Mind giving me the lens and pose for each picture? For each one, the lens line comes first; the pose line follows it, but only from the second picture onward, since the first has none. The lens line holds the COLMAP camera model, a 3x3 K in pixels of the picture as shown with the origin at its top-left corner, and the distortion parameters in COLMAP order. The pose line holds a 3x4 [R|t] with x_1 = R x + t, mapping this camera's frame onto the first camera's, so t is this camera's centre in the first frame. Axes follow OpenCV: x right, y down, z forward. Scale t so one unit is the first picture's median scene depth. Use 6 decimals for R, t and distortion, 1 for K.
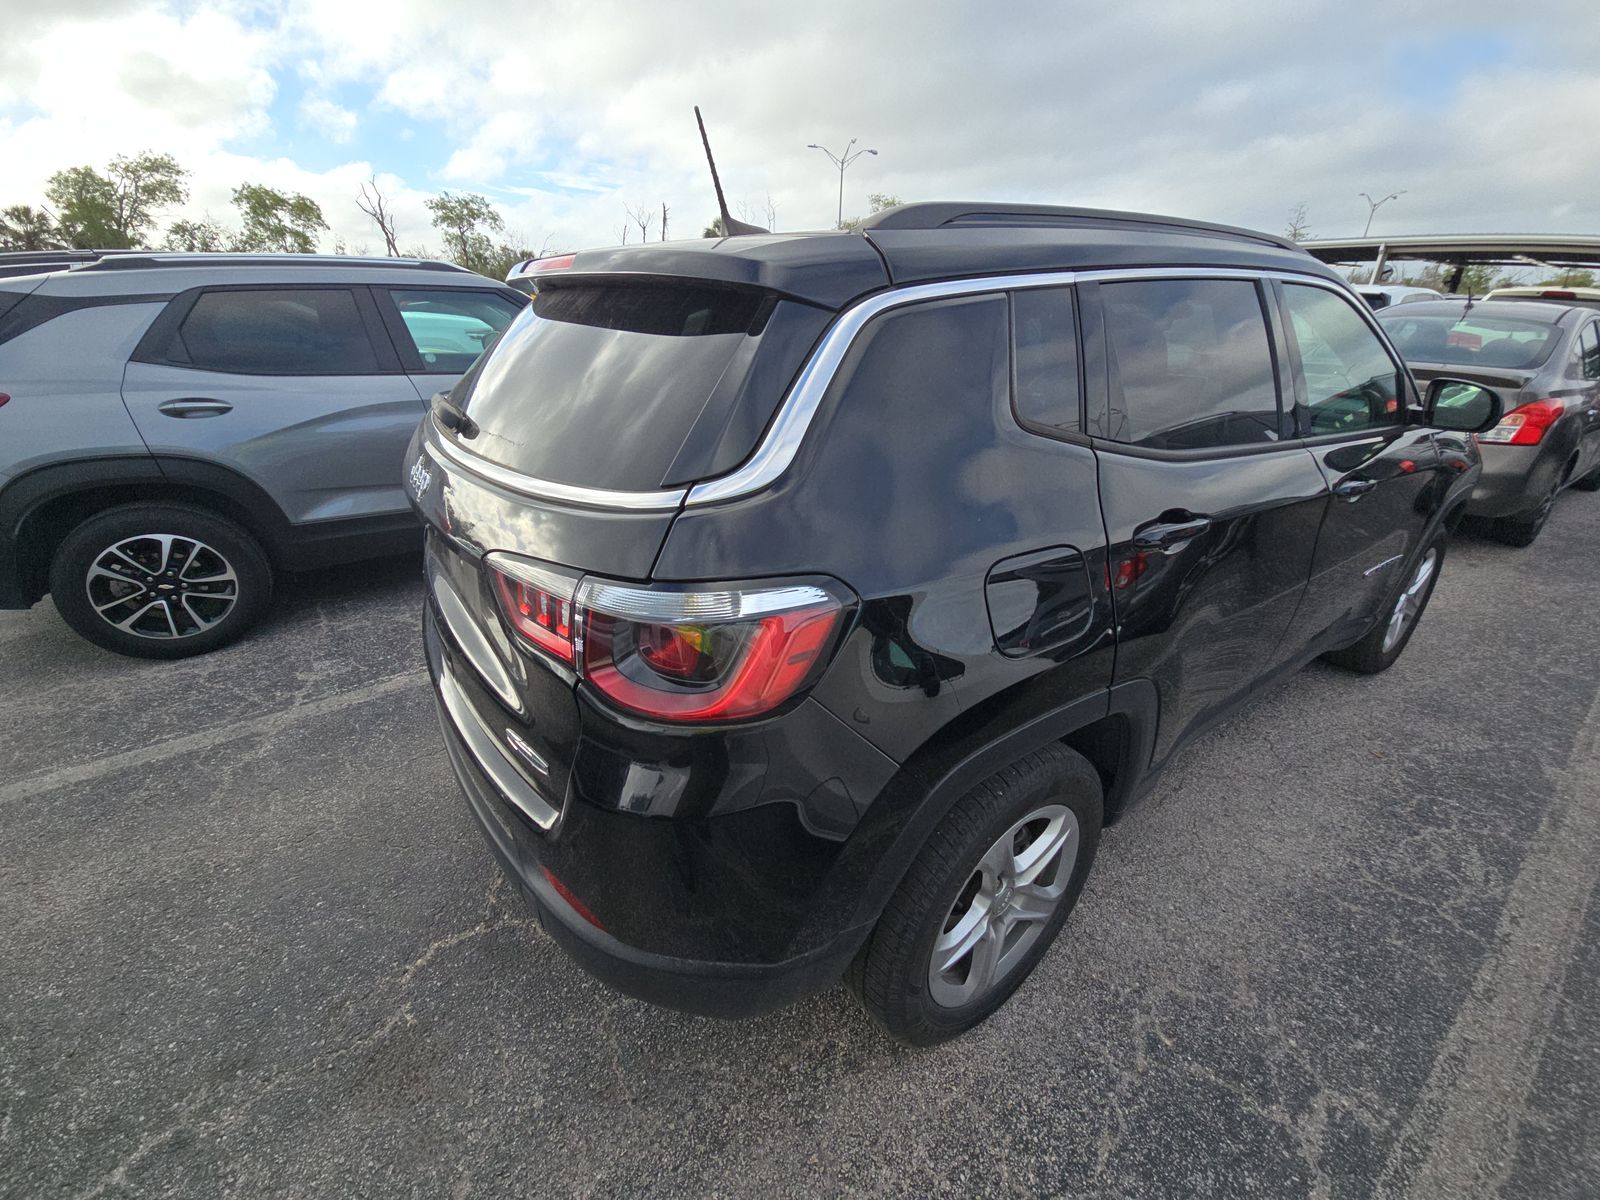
lens RADIAL K [[626.8, 0, 793.3], [0, 626.8, 605.4], [0, 0, 1]] dist [0.063577, -0.030663]
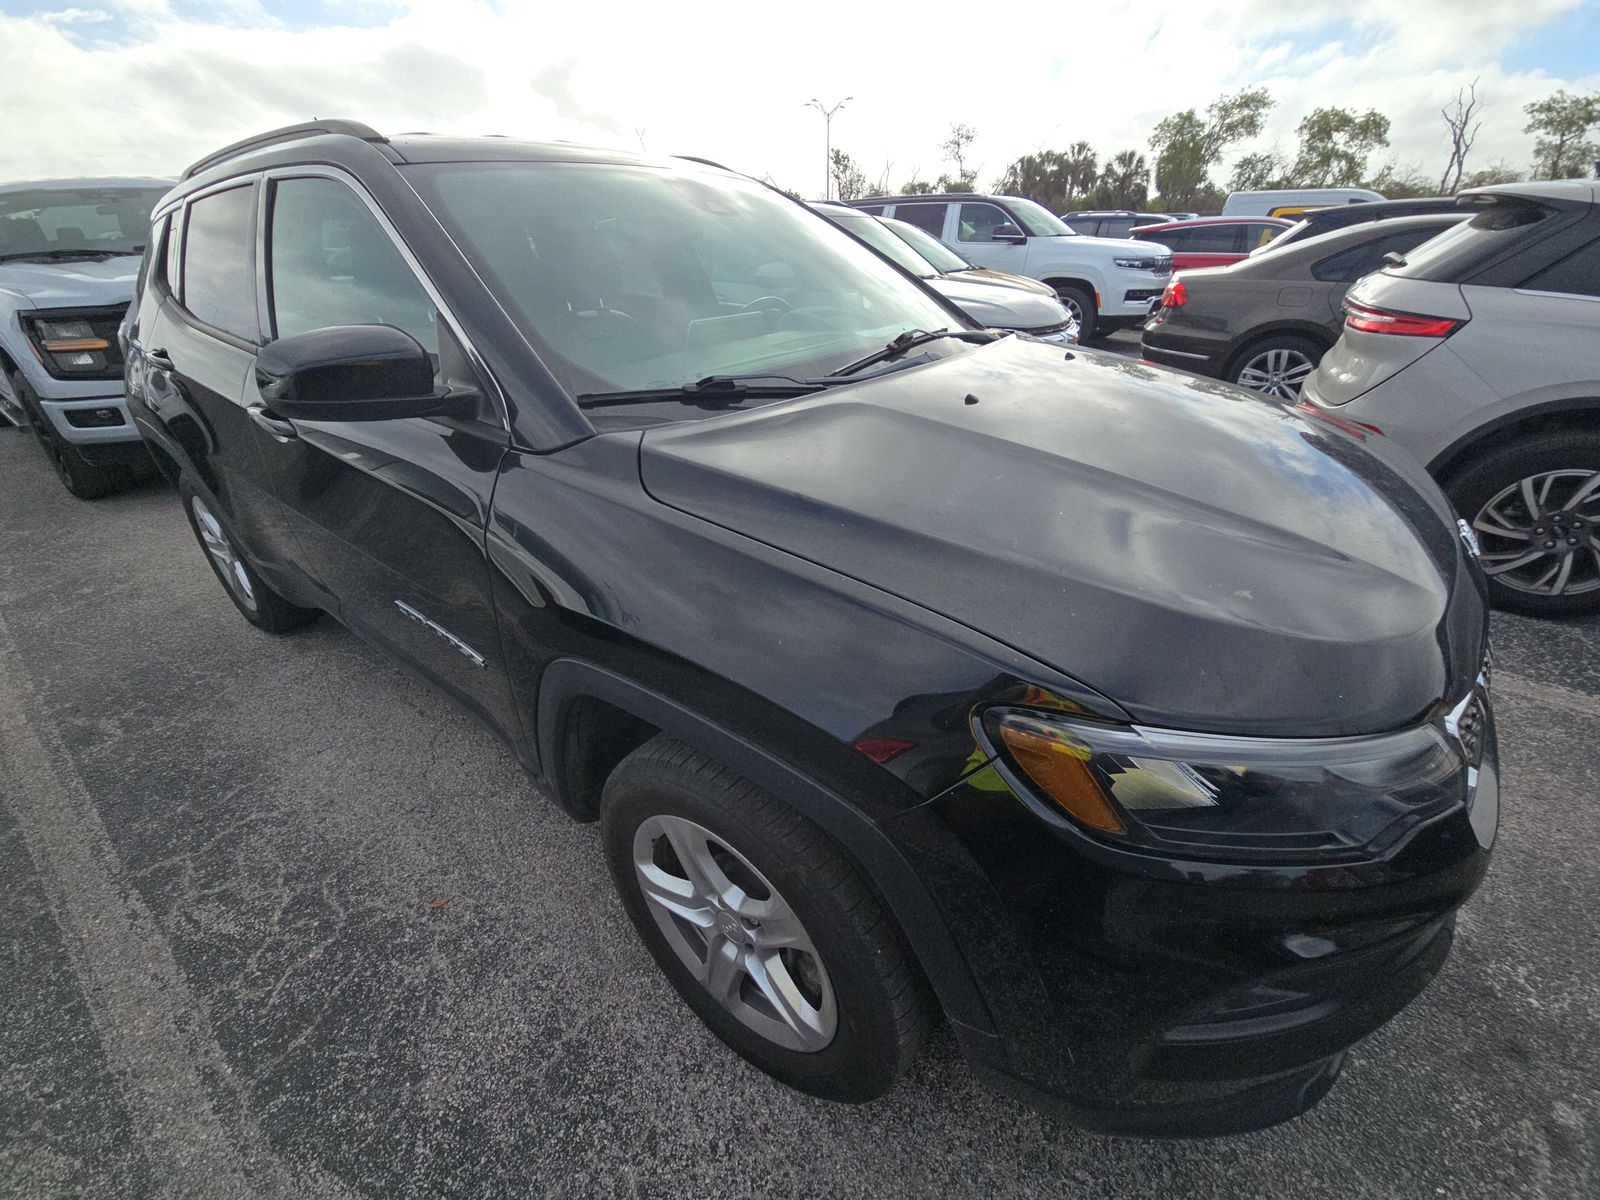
lens RADIAL K [[626.8, 0, 793.3], [0, 626.8, 605.4], [0, 0, 1]] dist [0.063577, -0.030663]
pose [[0.294626, 0.468415, -0.832937, 1.652855], [-0.398581, 0.852424, 0.338388, -0.465660], [0.868521, 0.232295, 0.437847, 1.111863]]
